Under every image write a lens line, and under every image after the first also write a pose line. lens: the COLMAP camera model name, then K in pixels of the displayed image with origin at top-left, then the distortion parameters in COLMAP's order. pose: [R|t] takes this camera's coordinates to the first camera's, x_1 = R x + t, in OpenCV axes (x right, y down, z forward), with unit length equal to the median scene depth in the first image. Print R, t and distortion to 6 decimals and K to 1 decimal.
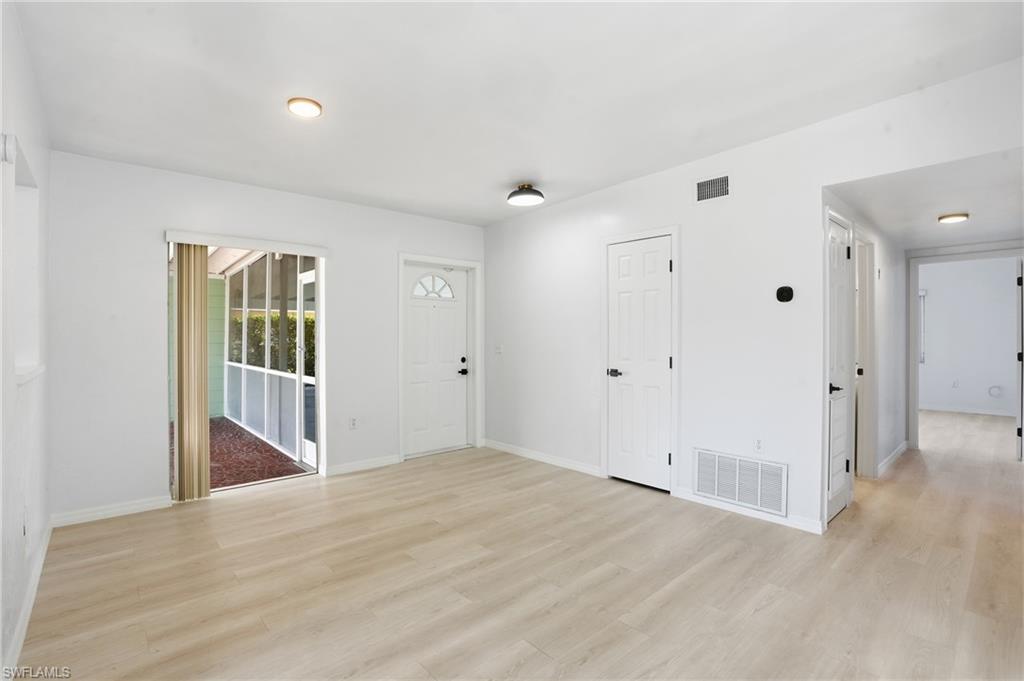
lens RADIAL K [[475.8, 0, 508.9], [0, 475.8, 334.1], [0, 0, 1]] dist [-0.062169, 0.021224]
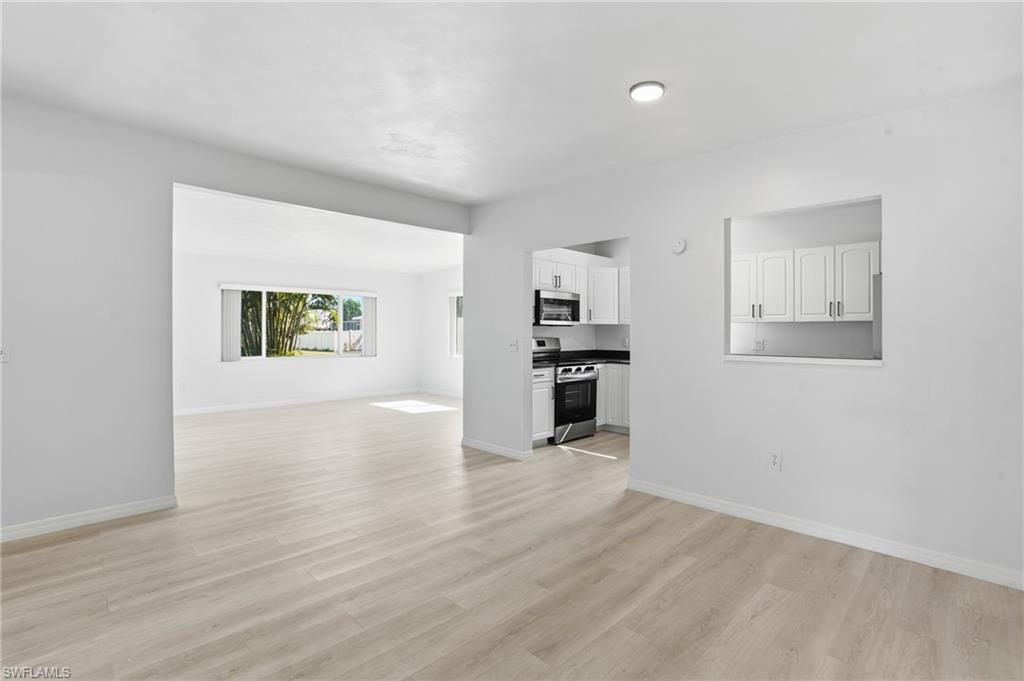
lens RADIAL K [[475.8, 0, 508.9], [0, 475.8, 334.1], [0, 0, 1]] dist [-0.062169, 0.021224]
pose [[-0.998839, -0.000882, -0.048166, -0.109958], [-0.000845, 0.999999, -0.000779, 0.007283], [0.048167, -0.000738, -0.998839, 1.861994]]
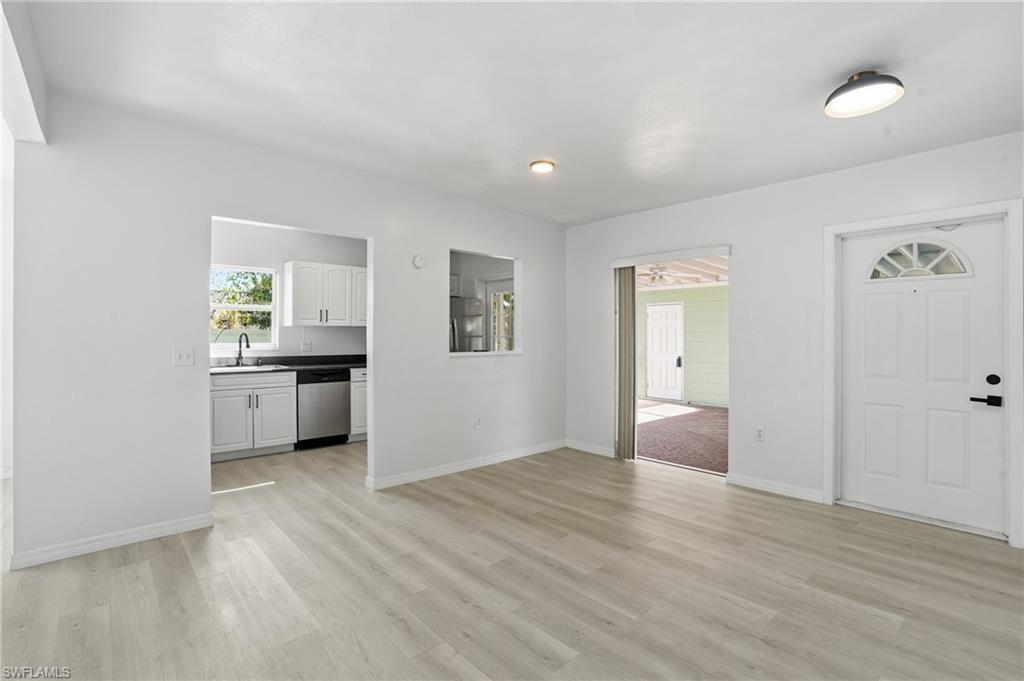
lens RADIAL K [[475.8, 0, 508.9], [0, 475.8, 334.1], [0, 0, 1]] dist [-0.062169, 0.021224]
pose [[0.003741, -0.001847, -0.999991, 0.892338], [0.002818, 0.999994, -0.001837, -0.000105], [0.999989, -0.002811, 0.003746, 0.863806]]
